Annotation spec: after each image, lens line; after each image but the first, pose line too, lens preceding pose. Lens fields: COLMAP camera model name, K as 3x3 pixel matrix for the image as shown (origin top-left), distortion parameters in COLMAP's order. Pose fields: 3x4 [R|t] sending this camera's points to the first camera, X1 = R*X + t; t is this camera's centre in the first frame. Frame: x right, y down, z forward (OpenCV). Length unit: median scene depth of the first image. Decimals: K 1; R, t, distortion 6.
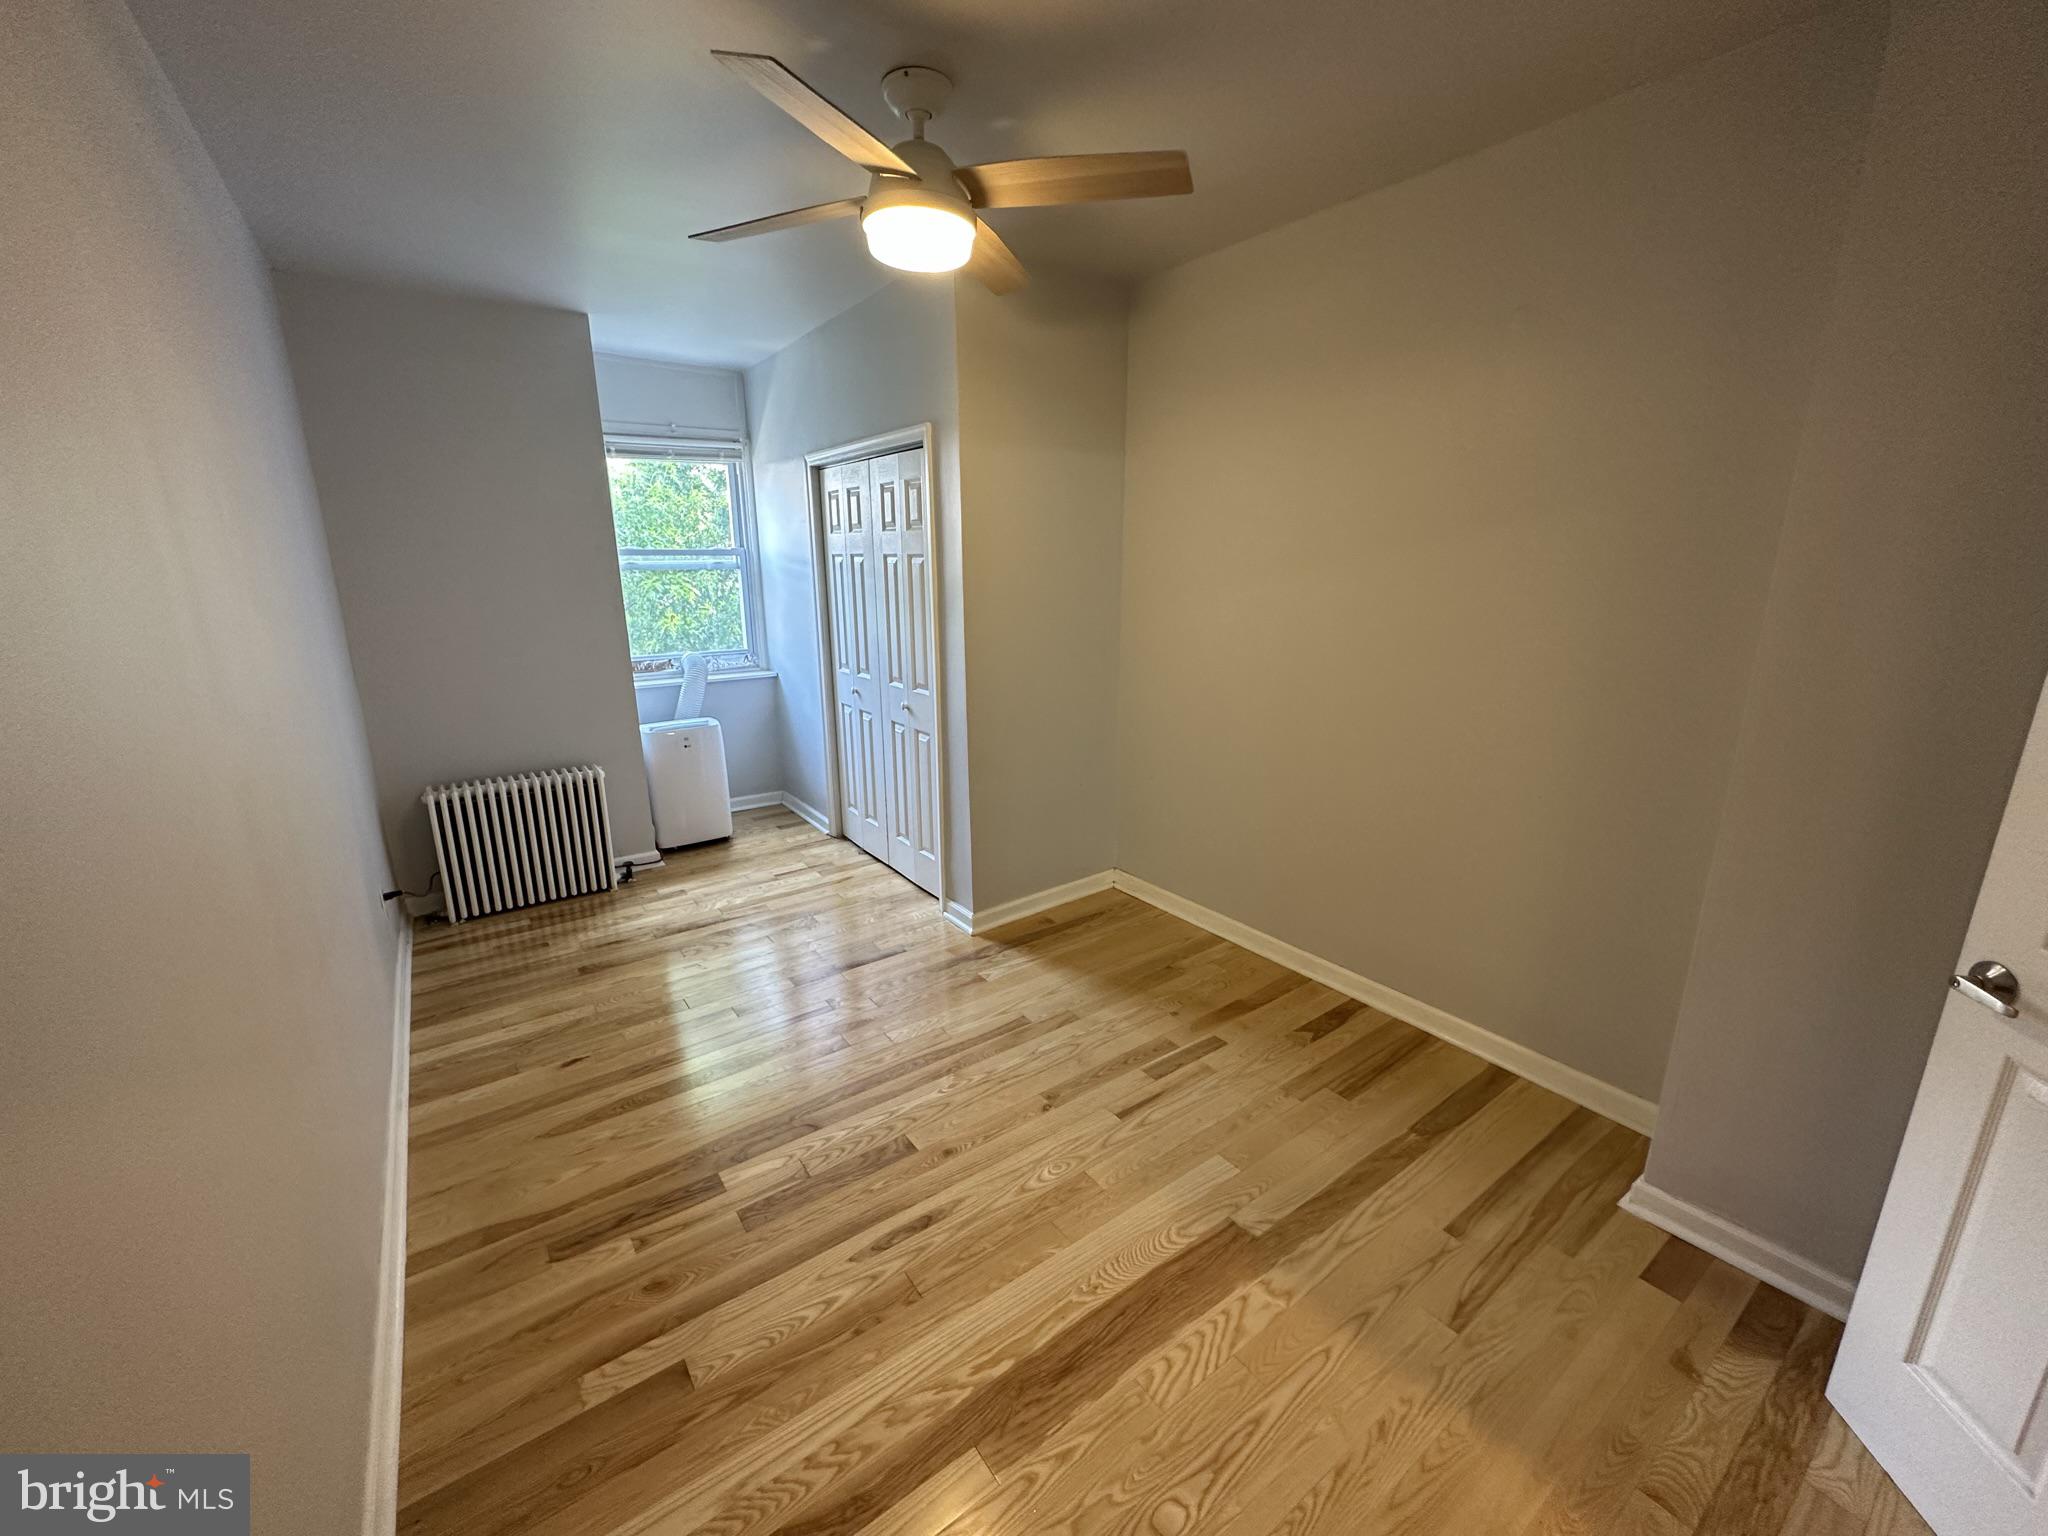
lens RADIAL K [[815.2, 0, 1019.2], [0, 815.2, 770.2], [0, 0, 1]] dist [-0.004069, 0.000973]
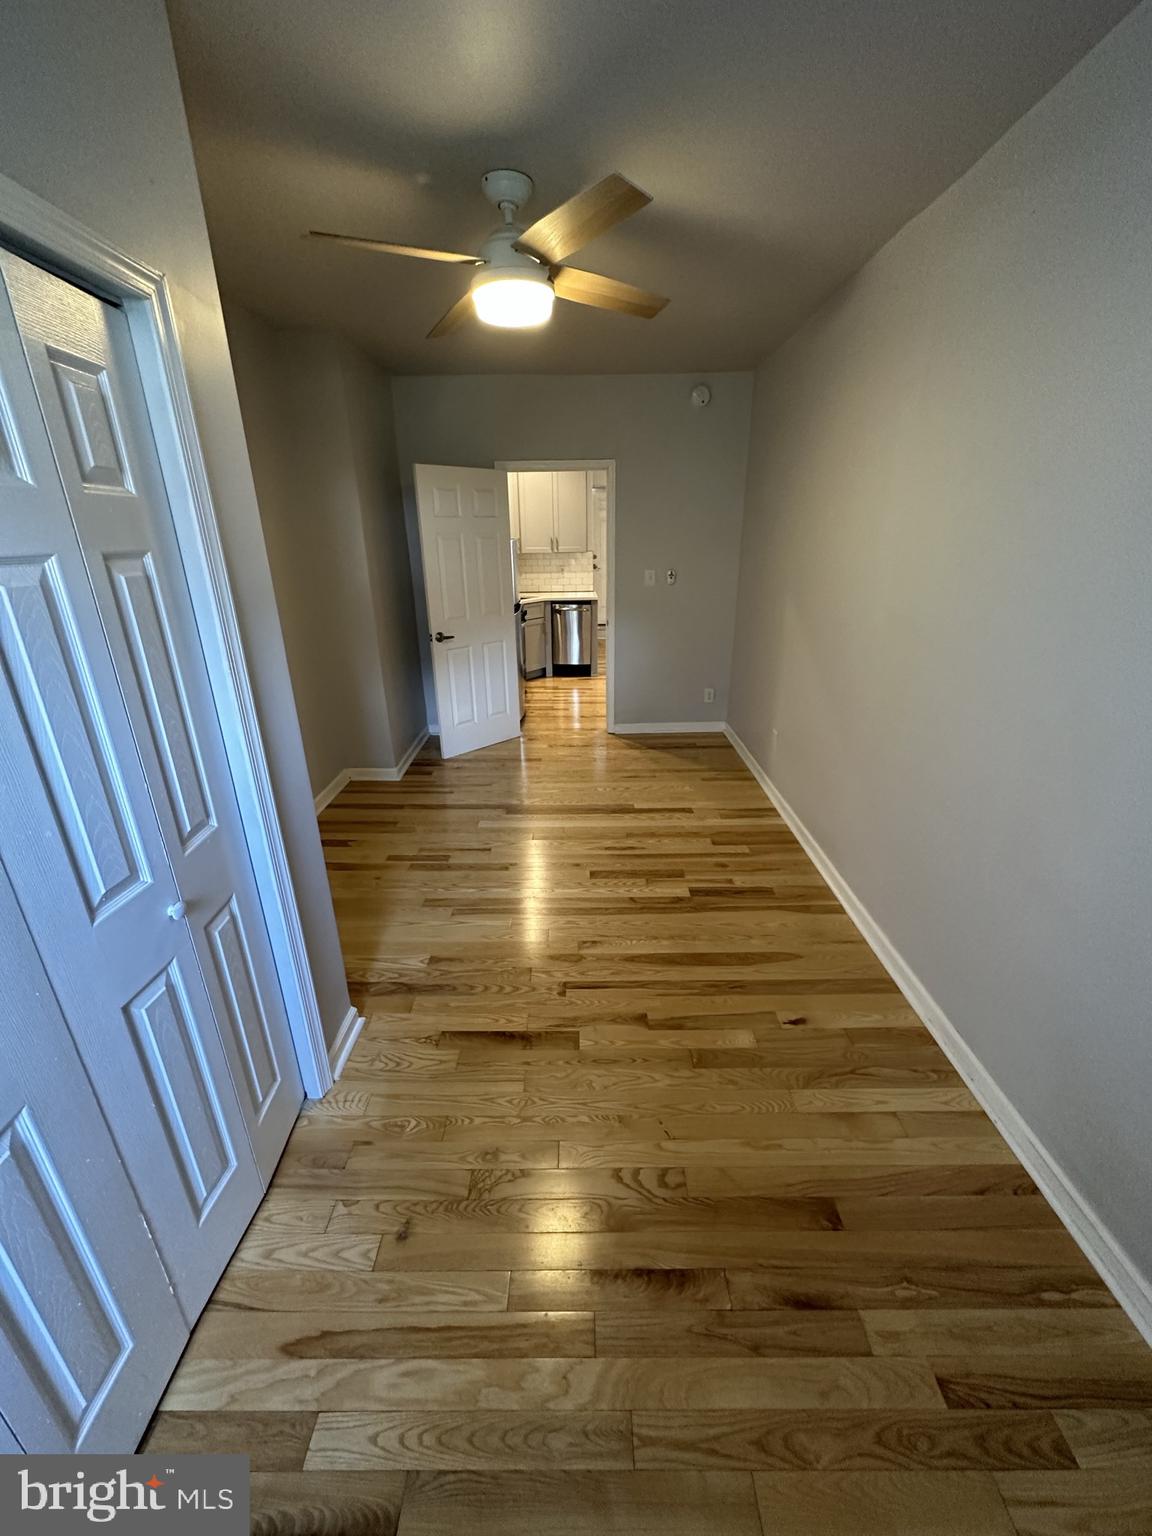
lens RADIAL K [[611.4, 0, 576.2], [0, 611.4, 764.0], [0, 0, 1]] dist [-0.004069, 0.000973]
pose [[-0.811162, -0.196322, 0.550885, -0.749180], [0.163130, 0.828626, 0.535507, -0.445132], [-0.561609, 0.524249, -0.640124, 1.632349]]
